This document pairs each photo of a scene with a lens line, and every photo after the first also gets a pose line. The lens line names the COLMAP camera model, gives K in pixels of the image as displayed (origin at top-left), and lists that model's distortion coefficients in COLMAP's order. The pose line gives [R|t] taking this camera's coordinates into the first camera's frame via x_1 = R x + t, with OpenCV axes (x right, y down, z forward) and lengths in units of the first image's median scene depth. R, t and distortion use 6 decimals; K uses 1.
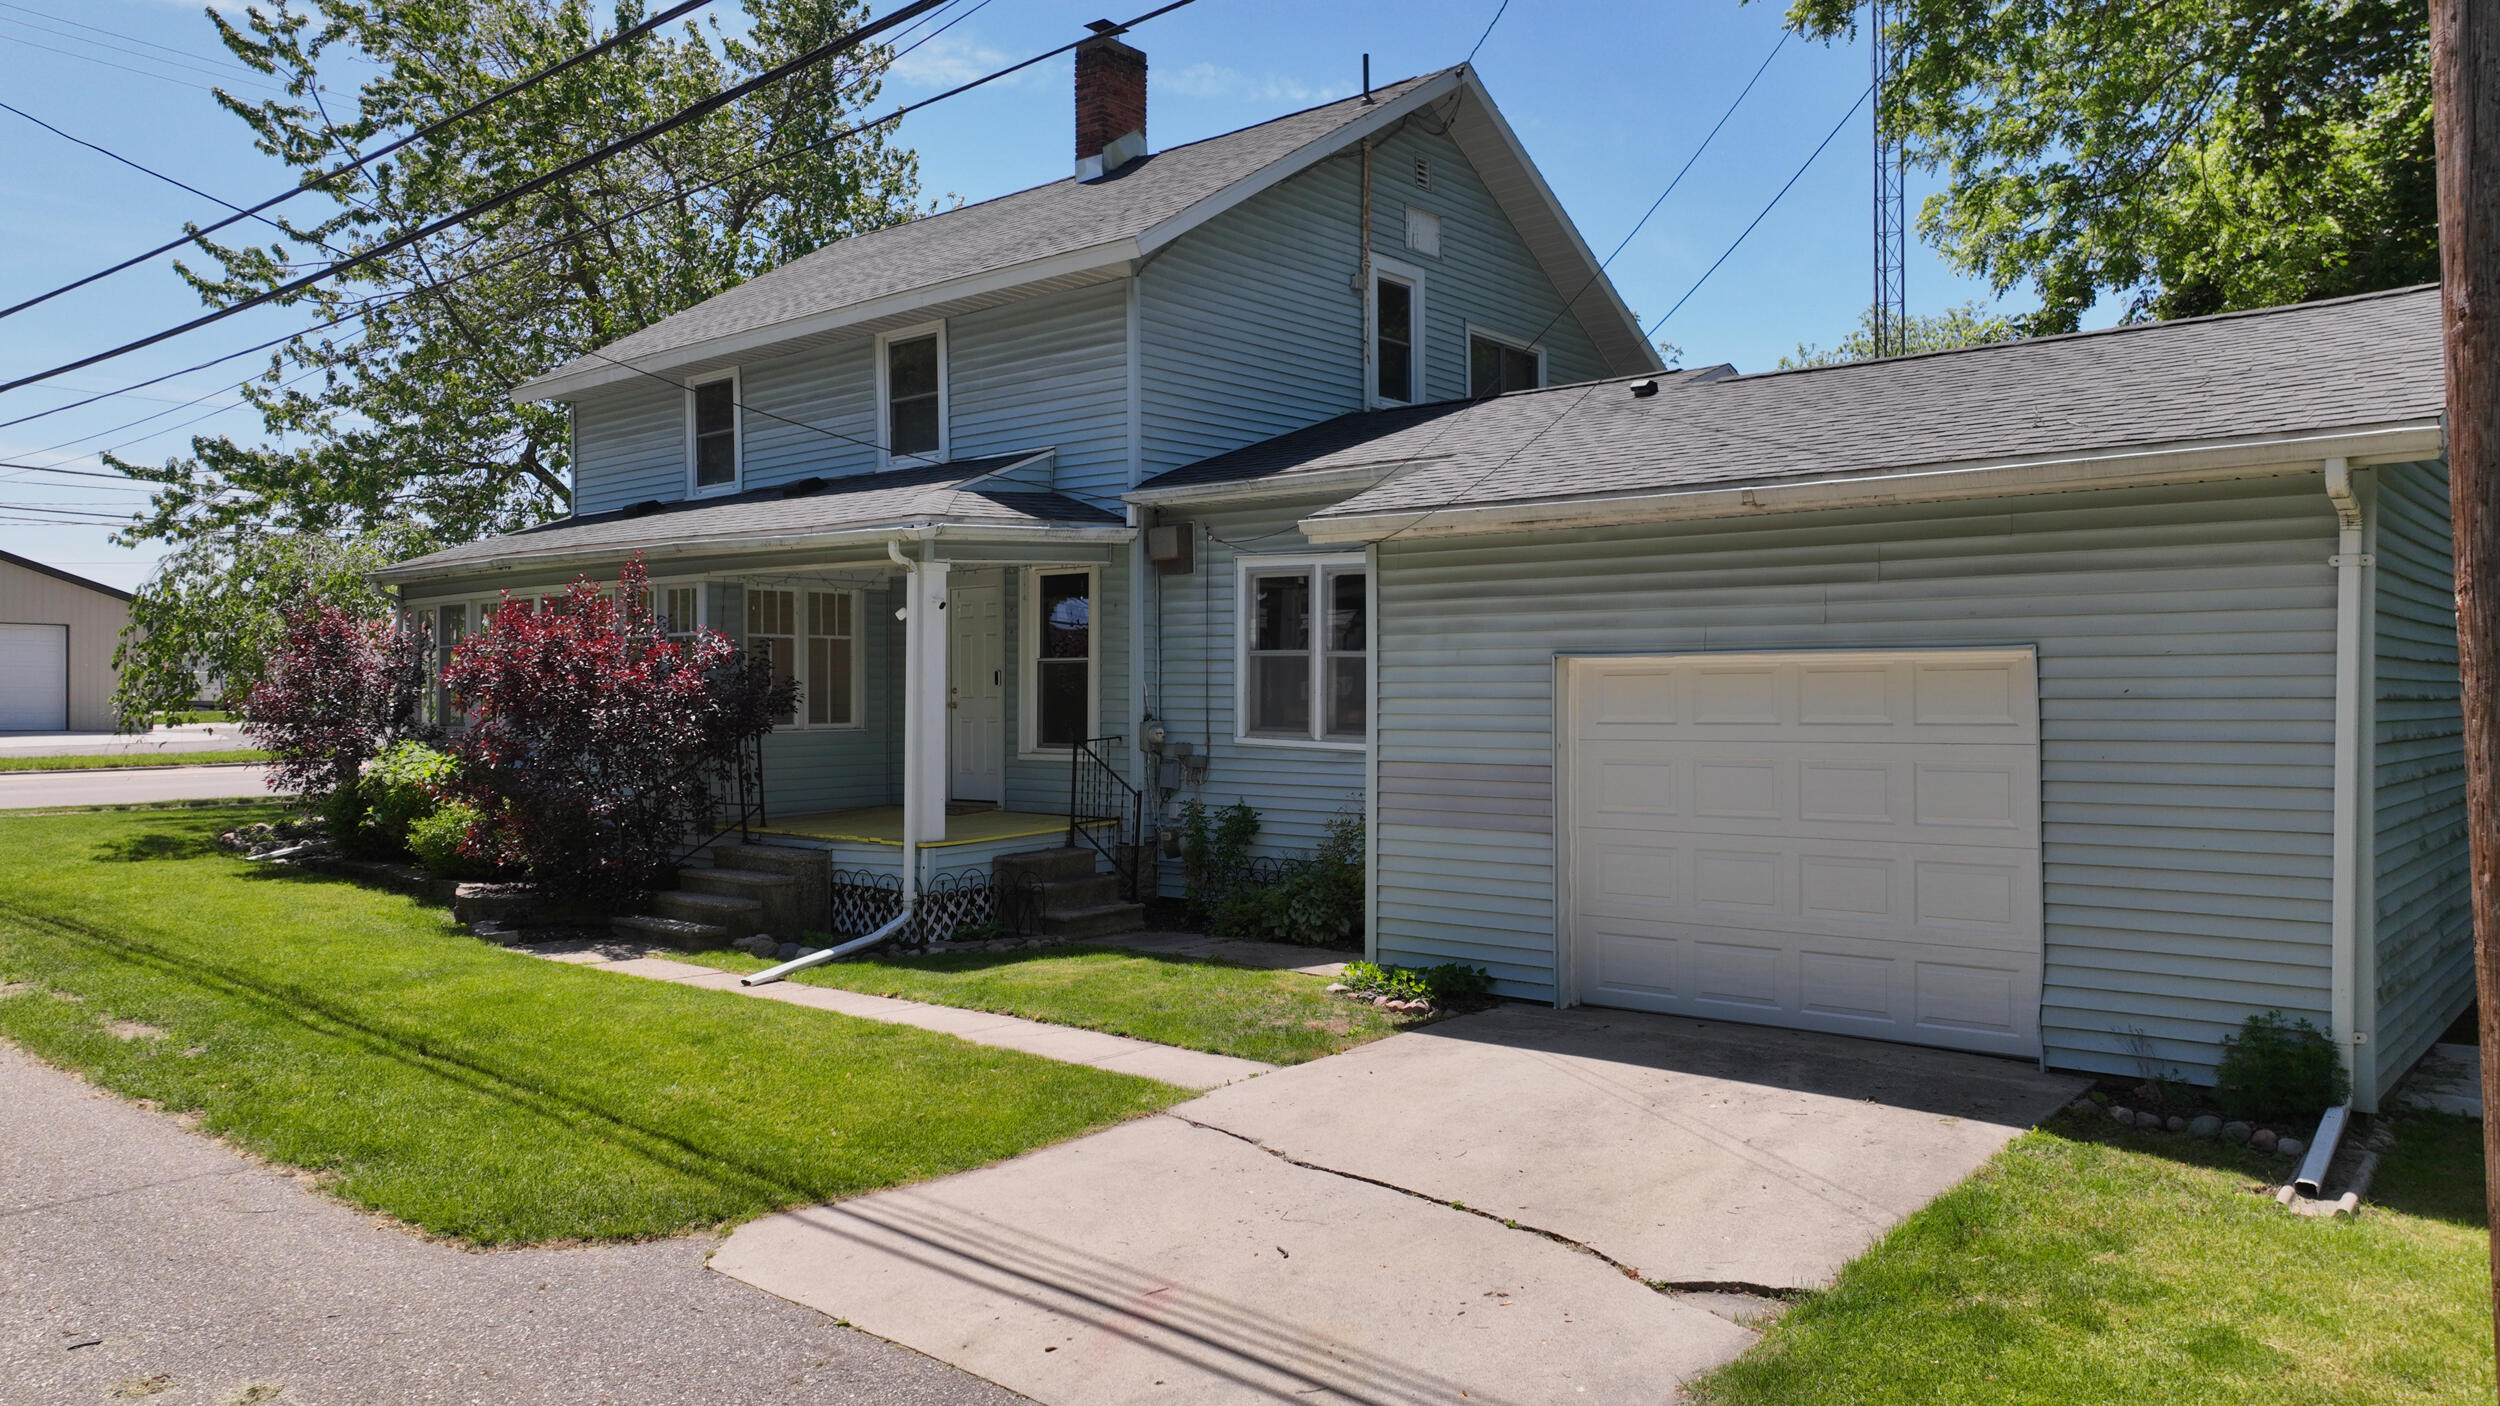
lens RADIAL K [[1714.7, 0, 1245.5], [0, 1714.7, 698.8], [0, 0, 1]] dist [-0.009527, -0.003466]
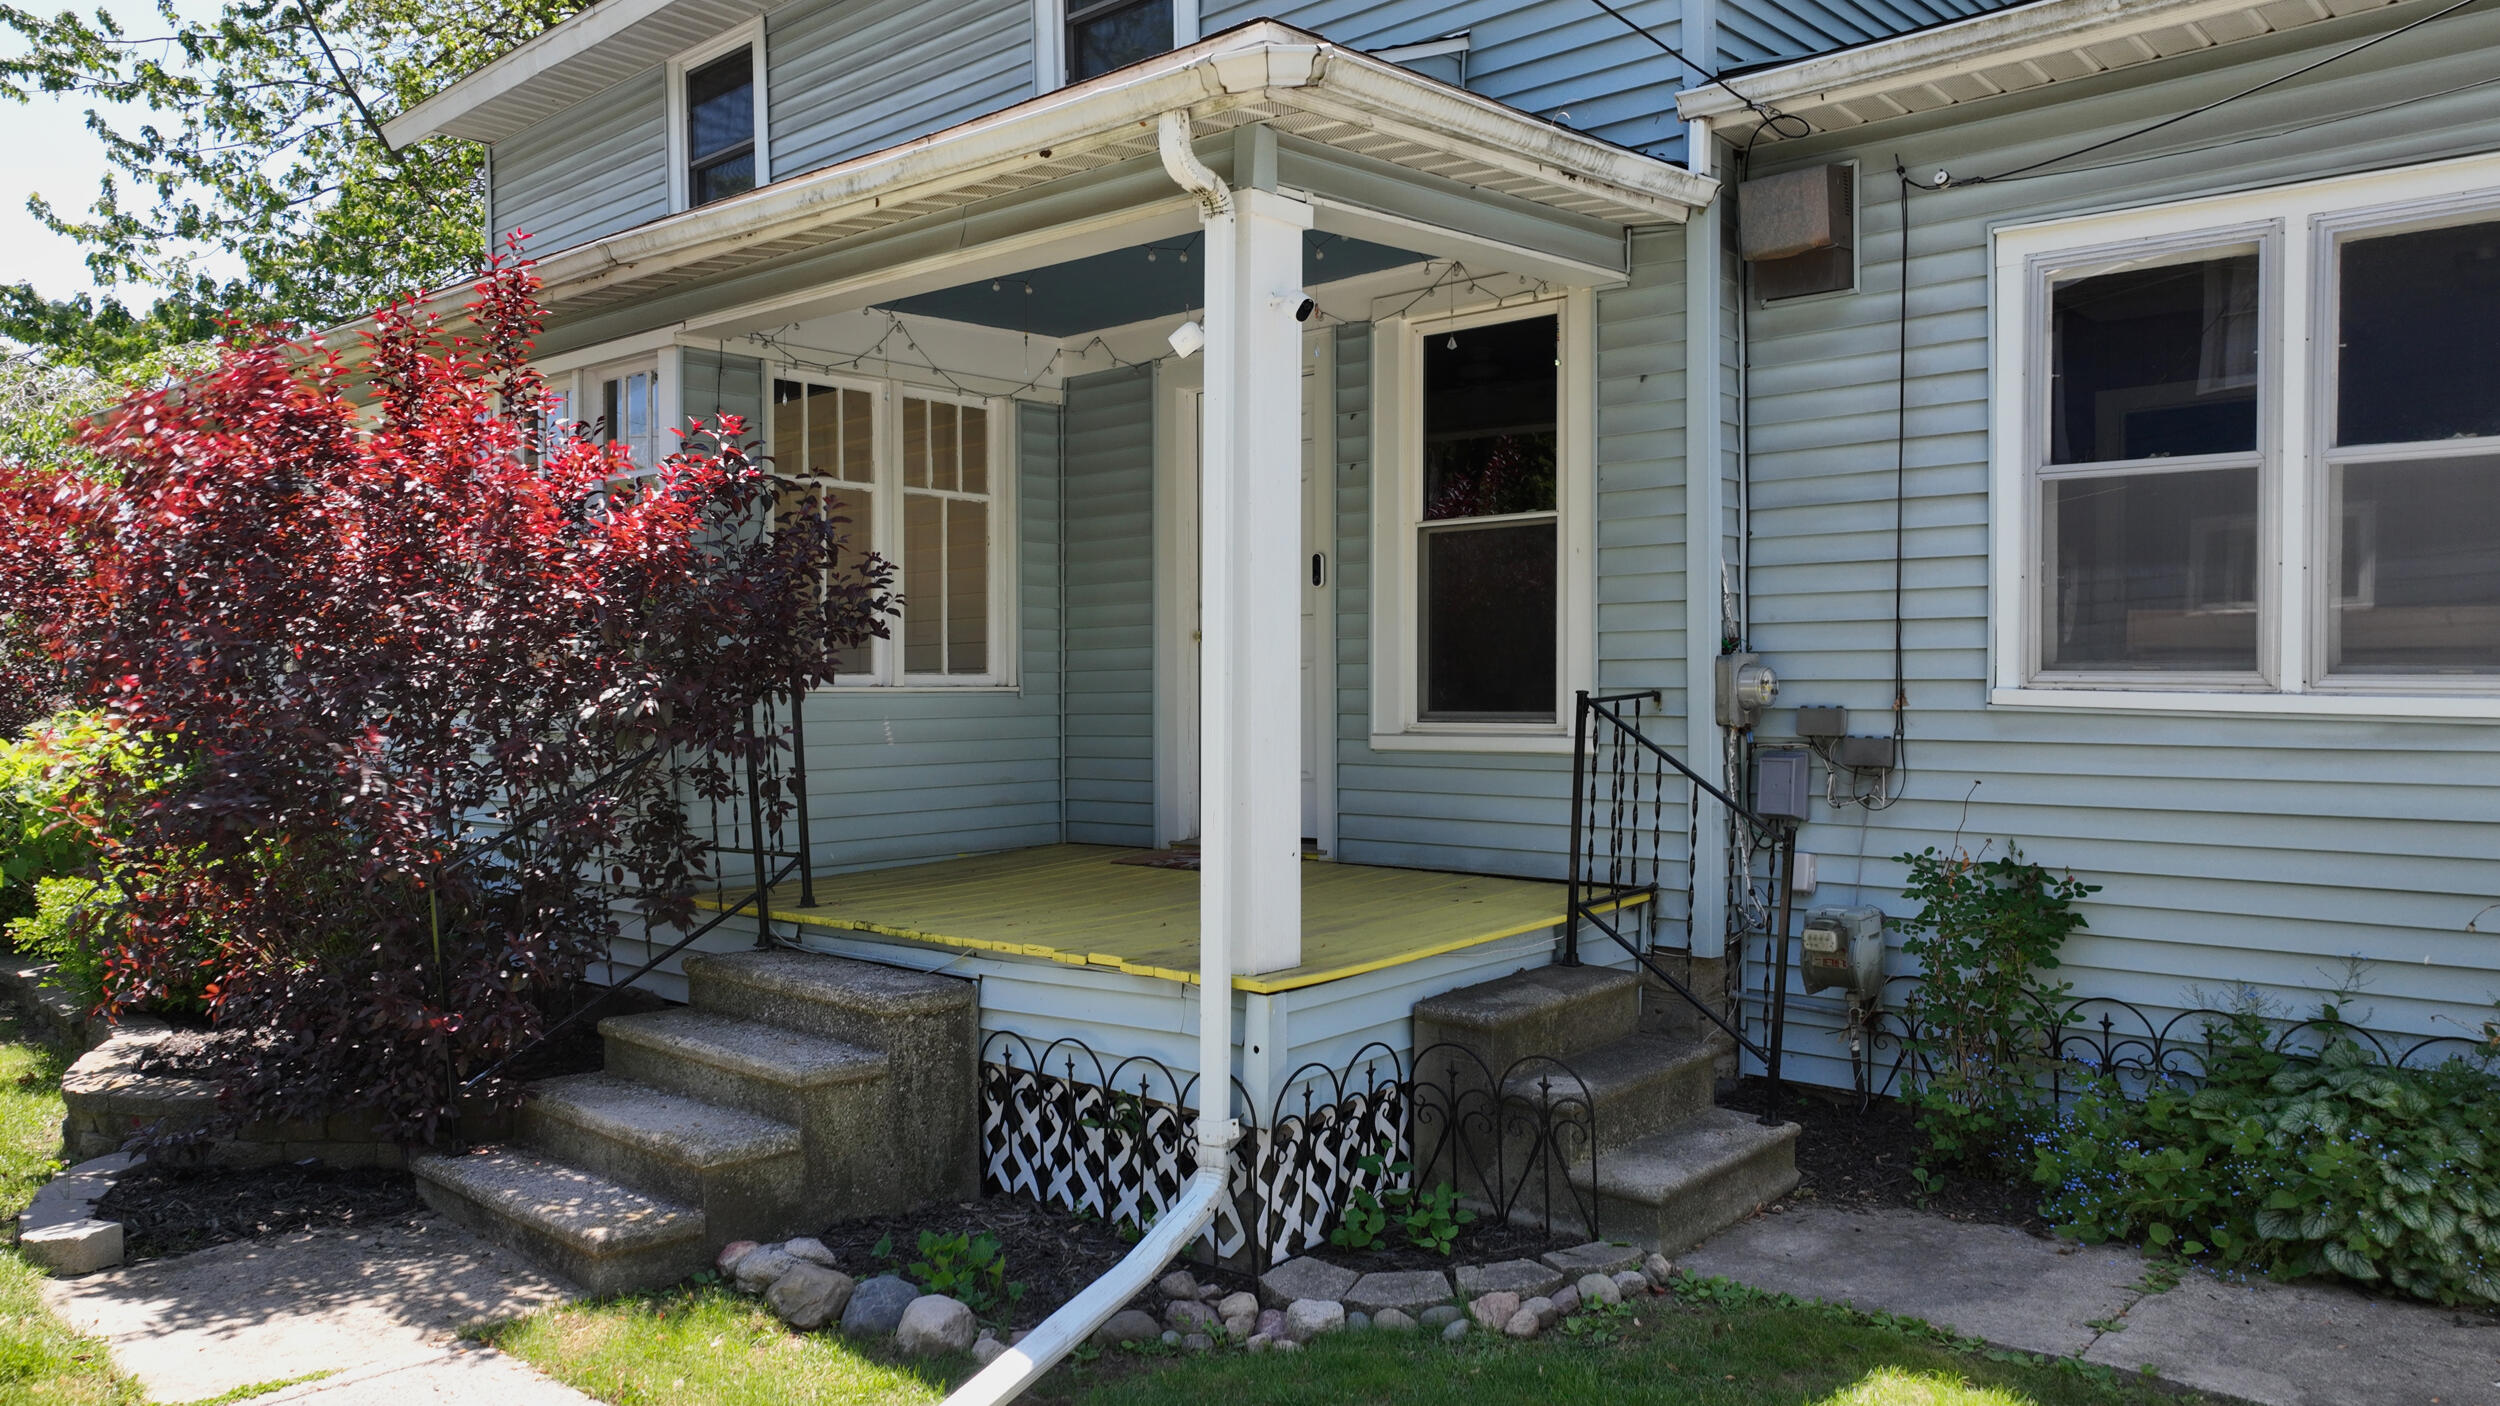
lens RADIAL K [[1794.0, 0, 1255.1], [0, 1794.0, 707.6], [0, 0, 1]] dist [0.002175, 0.007121]
pose [[0.999424, -0.002126, -0.033883, -0.158203], [0.002328, 0.999980, 0.005935, 0.023430], [0.033870, -0.006011, 0.999408, 0.569215]]
